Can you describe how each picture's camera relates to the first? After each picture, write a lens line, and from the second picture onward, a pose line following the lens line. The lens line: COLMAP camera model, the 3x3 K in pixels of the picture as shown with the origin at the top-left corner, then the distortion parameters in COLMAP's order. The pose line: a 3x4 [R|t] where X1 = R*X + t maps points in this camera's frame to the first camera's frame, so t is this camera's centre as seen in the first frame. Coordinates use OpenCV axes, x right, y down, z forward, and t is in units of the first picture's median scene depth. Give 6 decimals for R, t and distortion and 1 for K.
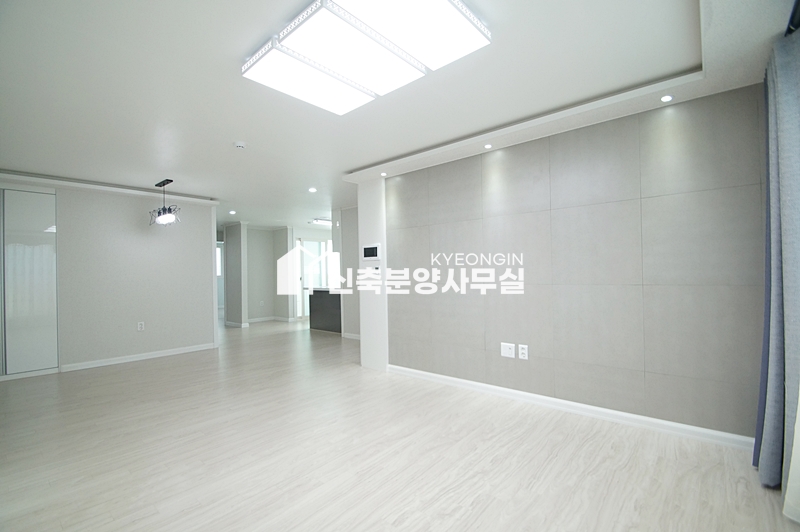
lens RADIAL K [[355.0, 0, 391.4], [0, 355.0, 273.3], [0, 0, 1]] dist [-0.000088, -0.000063]
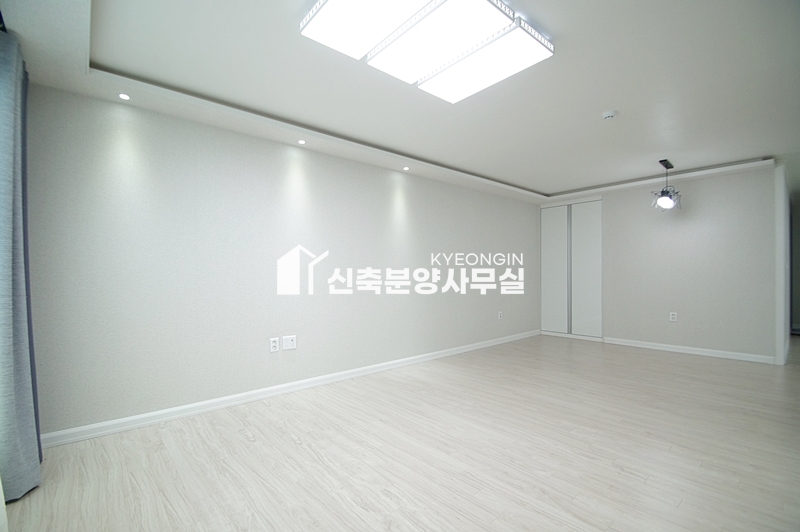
lens RADIAL K [[355.0, 0, 391.4], [0, 355.0, 273.3], [0, 0, 1]] dist [-0.000088, -0.000063]
pose [[-0.141490, 0.015828, -0.989813, 0.711444], [0.012262, 0.999823, 0.014235, 0.018898], [0.989864, -0.010123, -0.141659, 0.786205]]
